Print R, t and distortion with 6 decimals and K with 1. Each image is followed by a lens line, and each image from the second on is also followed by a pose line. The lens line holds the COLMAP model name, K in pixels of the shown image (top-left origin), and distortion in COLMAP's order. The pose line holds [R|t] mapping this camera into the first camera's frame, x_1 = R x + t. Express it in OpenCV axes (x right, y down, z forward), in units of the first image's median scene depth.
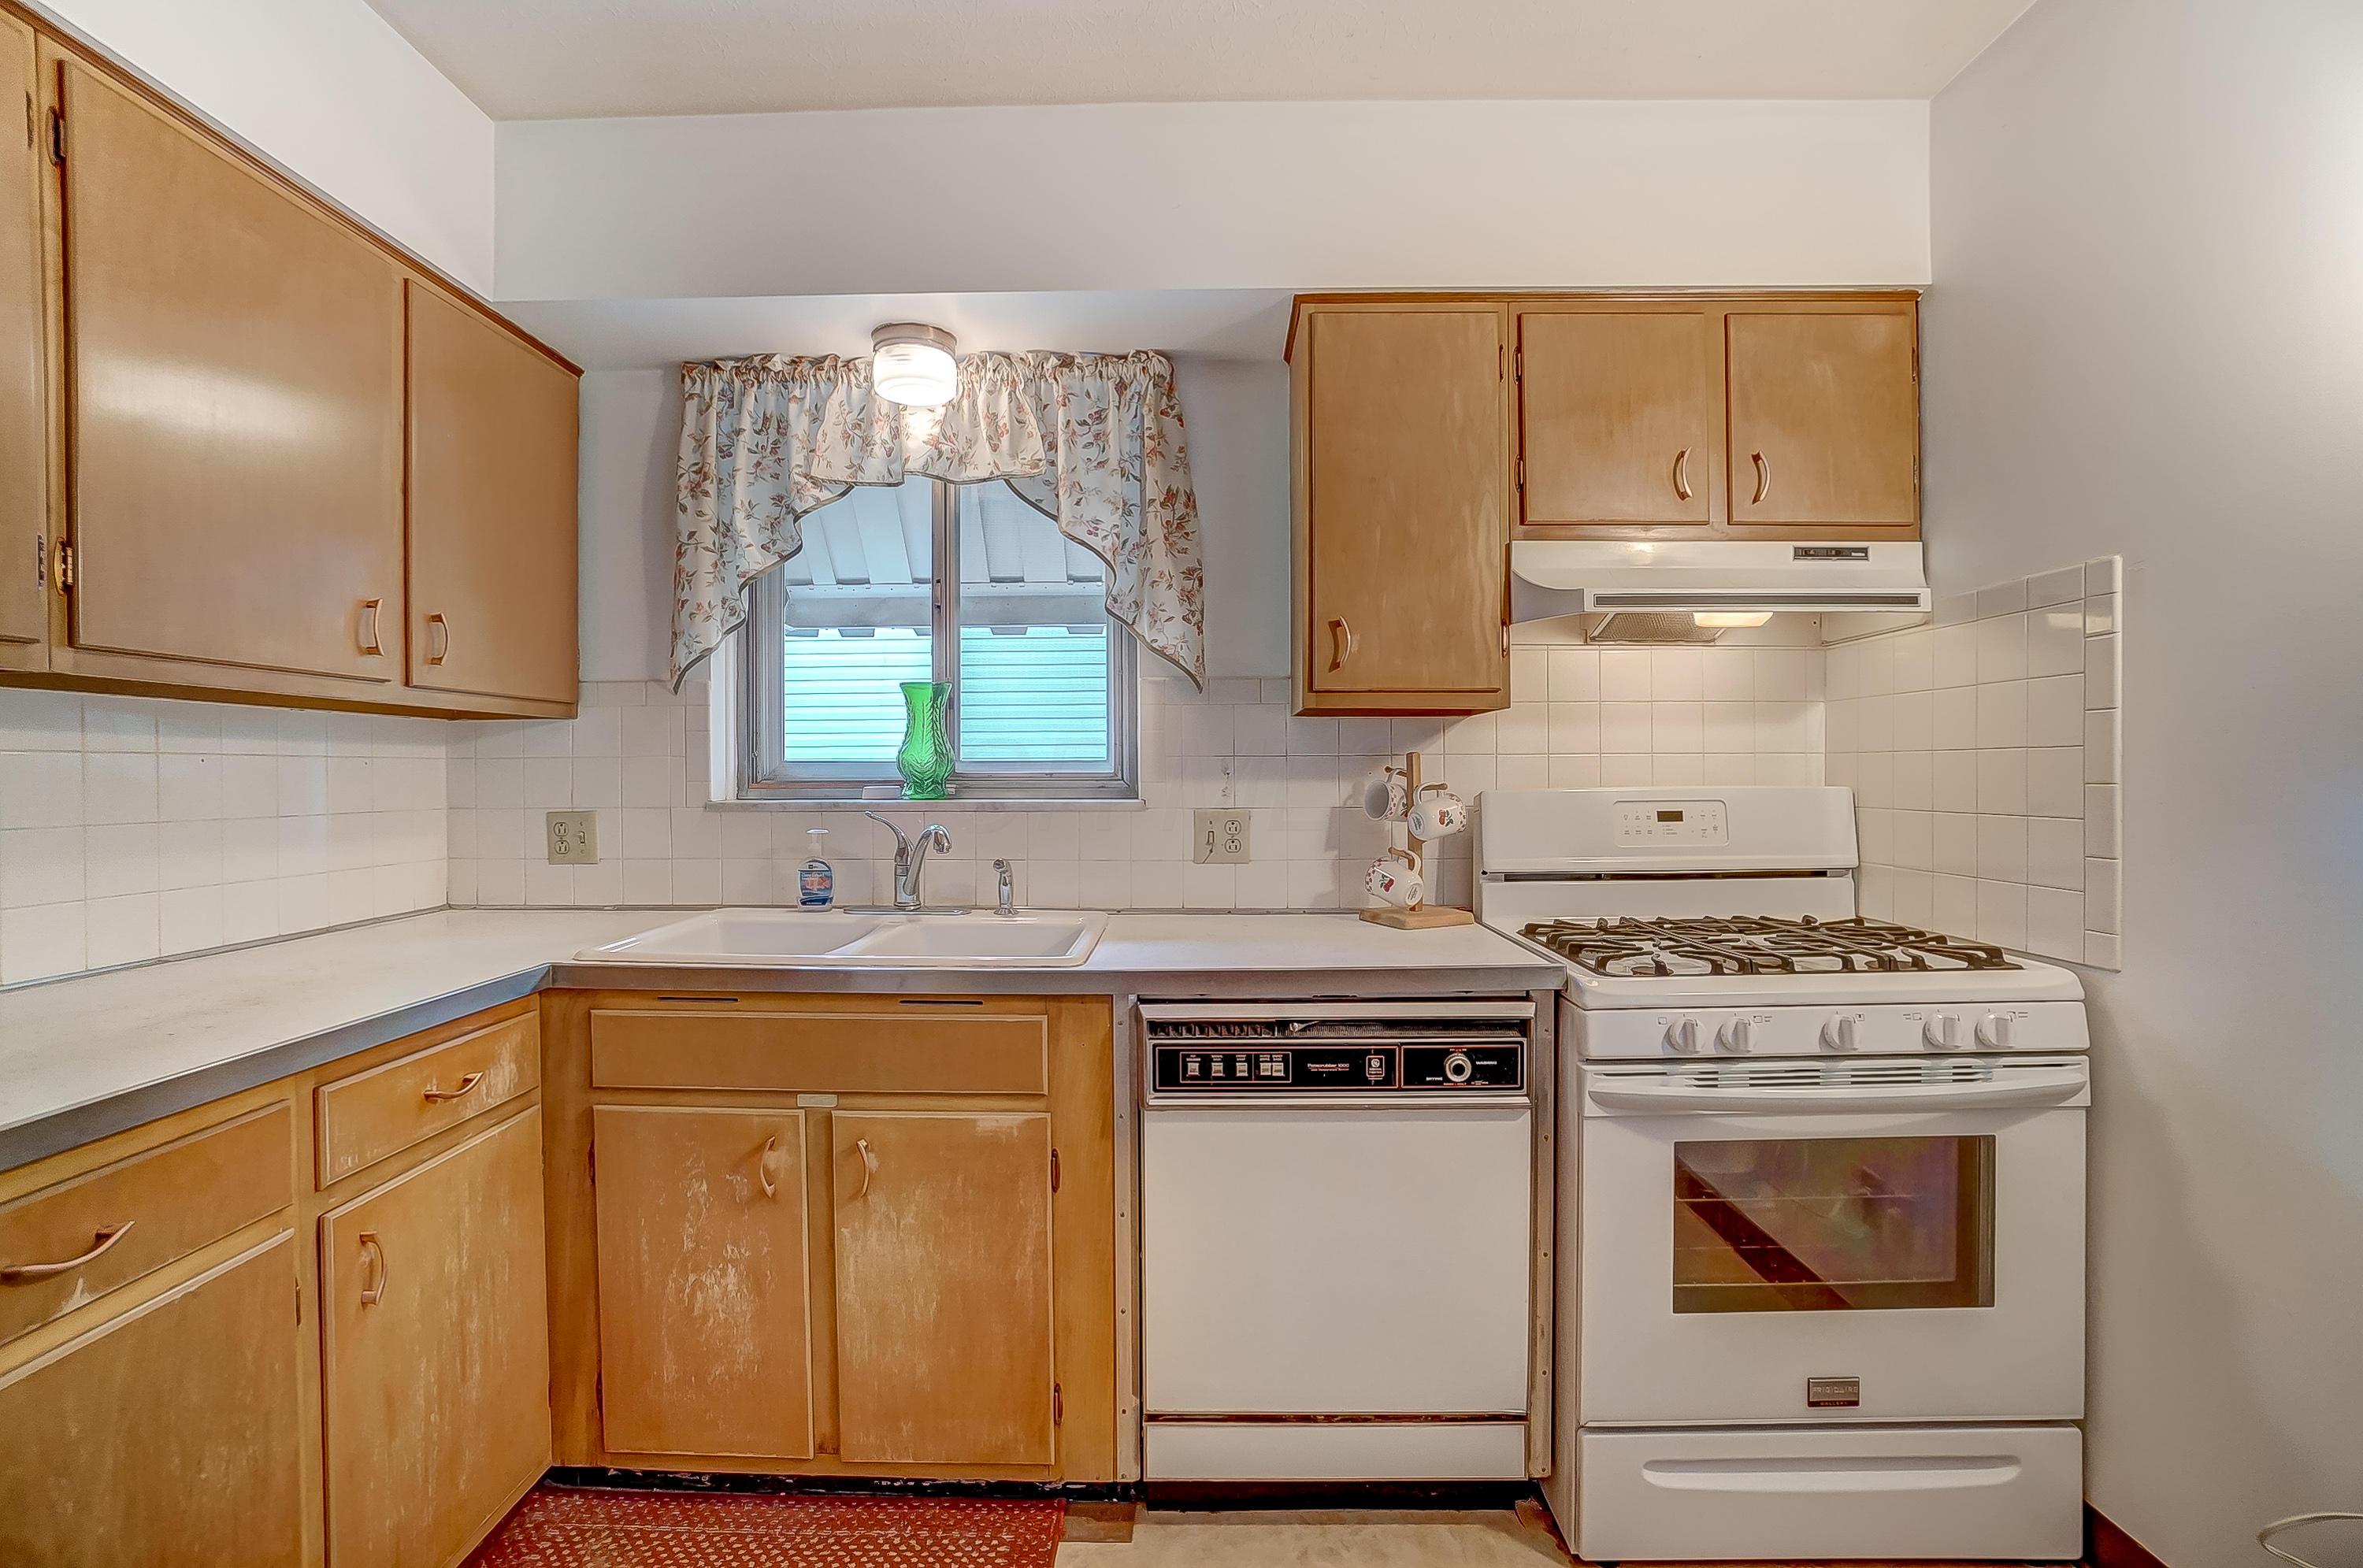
lens RADIAL K [[1062.4, 0, 1182.9], [0, 1062.4, 790.9], [0, 0, 1]] dist [-0.044068, 0.005182]
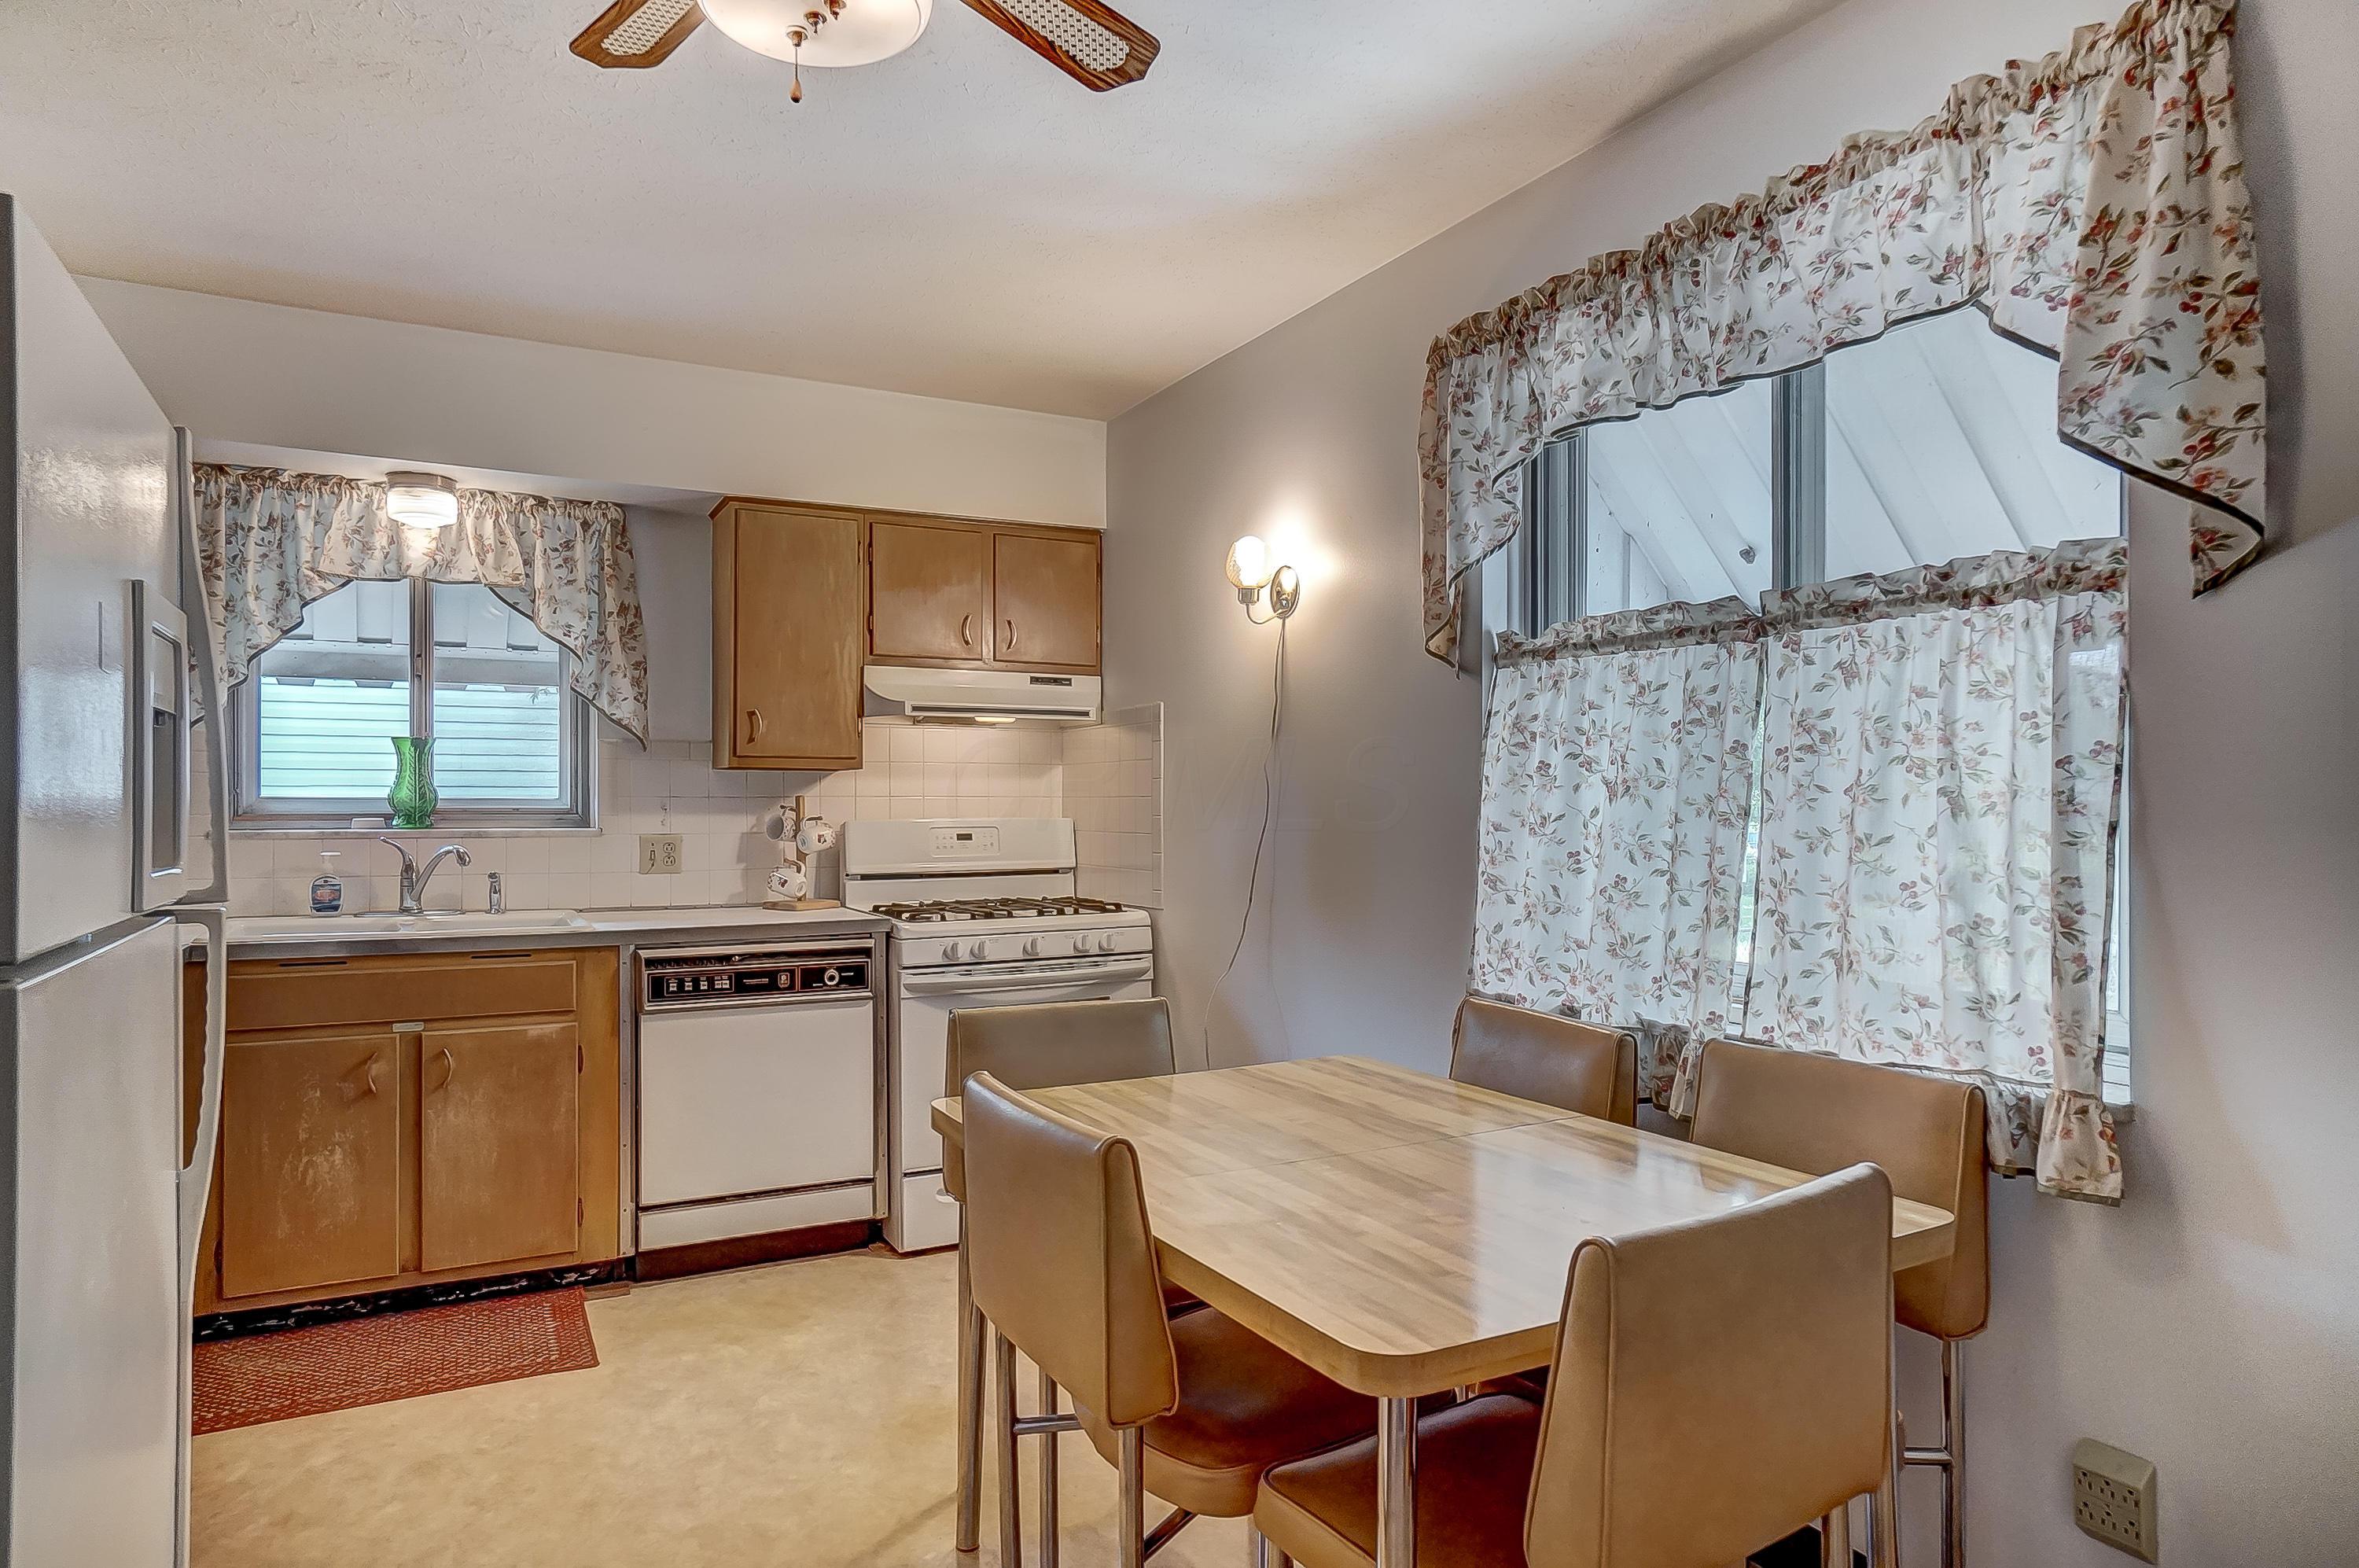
lens RADIAL K [[1411.9, 0, 1190.0], [0, 1411.9, 803.1], [0, 0, 1]] dist [-0.018865, 0.002311]
pose [[0.873049, 0.004976, 0.487607, -0.304109], [0.004060, 0.999839, -0.017473, 0.012883], [-0.487616, 0.017235, 0.872888, -1.121911]]
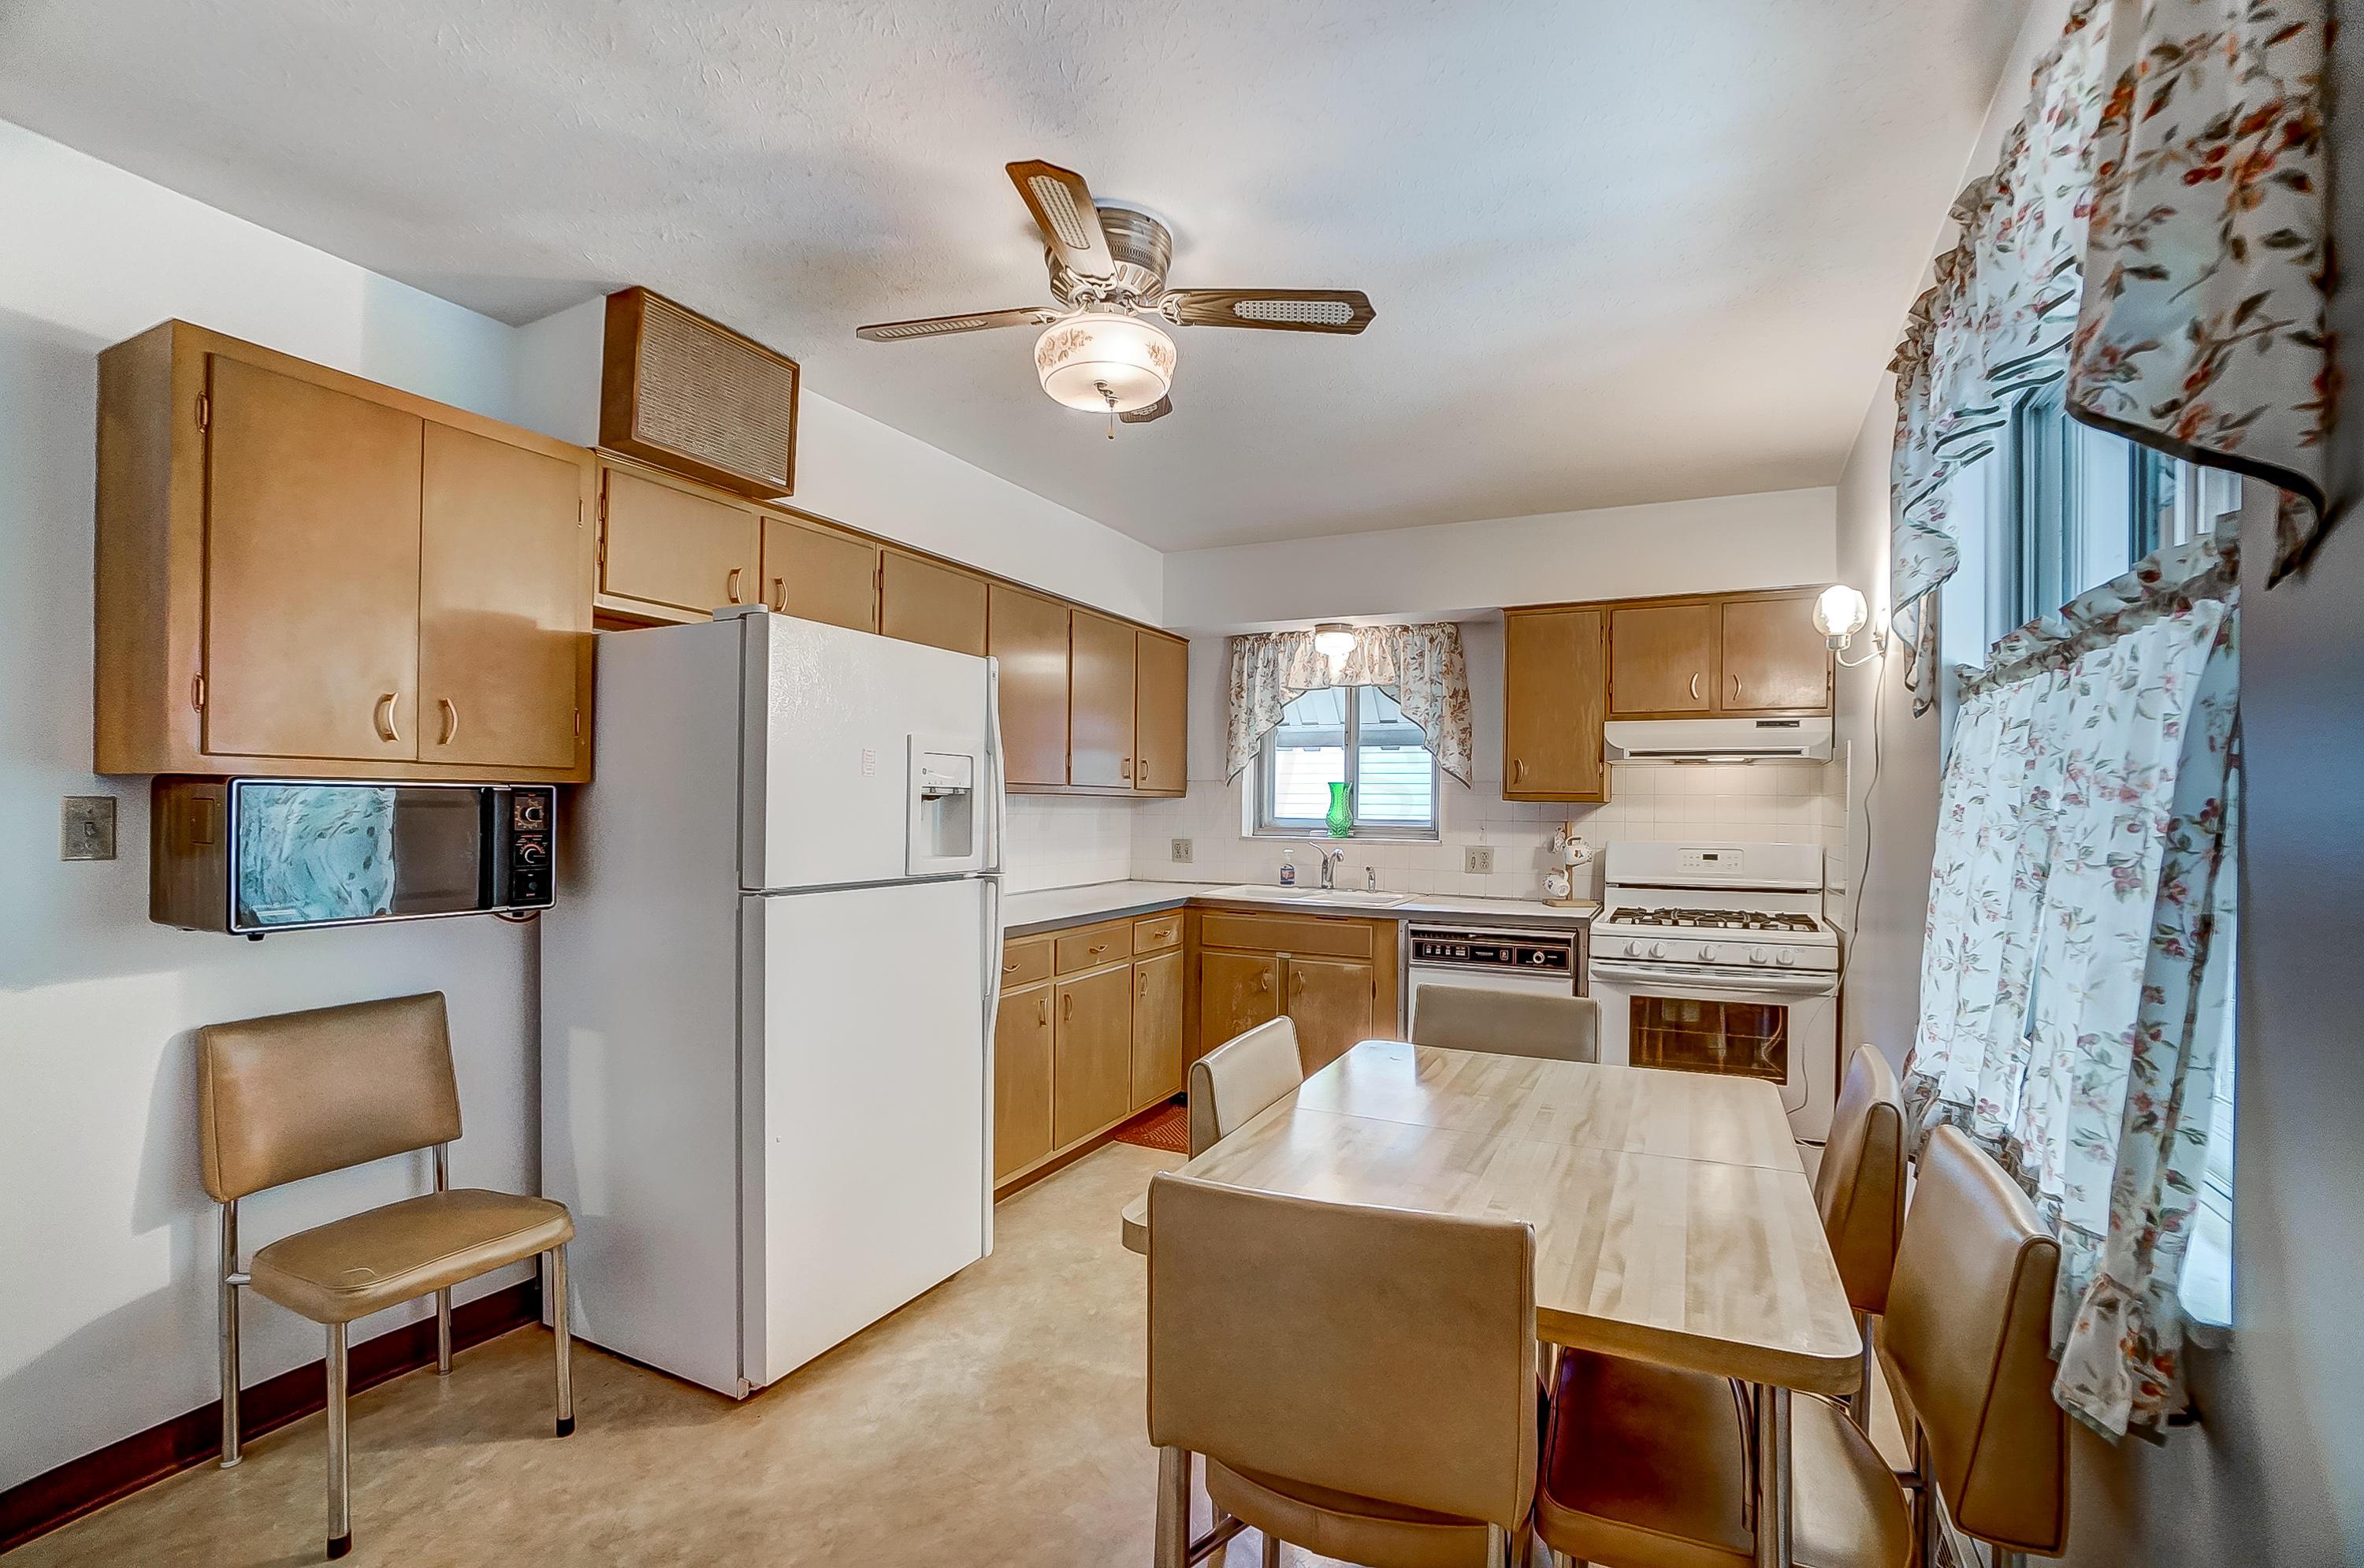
lens RADIAL K [[1062.9, 0, 1173.7], [0, 1062.9, 803.0], [0, 0, 1]] dist [-0.044068, 0.005182]
pose [[0.899158, 0.013018, -0.437431, 0.462699], [-0.022612, 0.999604, -0.016732, -0.022233], [0.437040, 0.024936, 0.899096, -1.247115]]
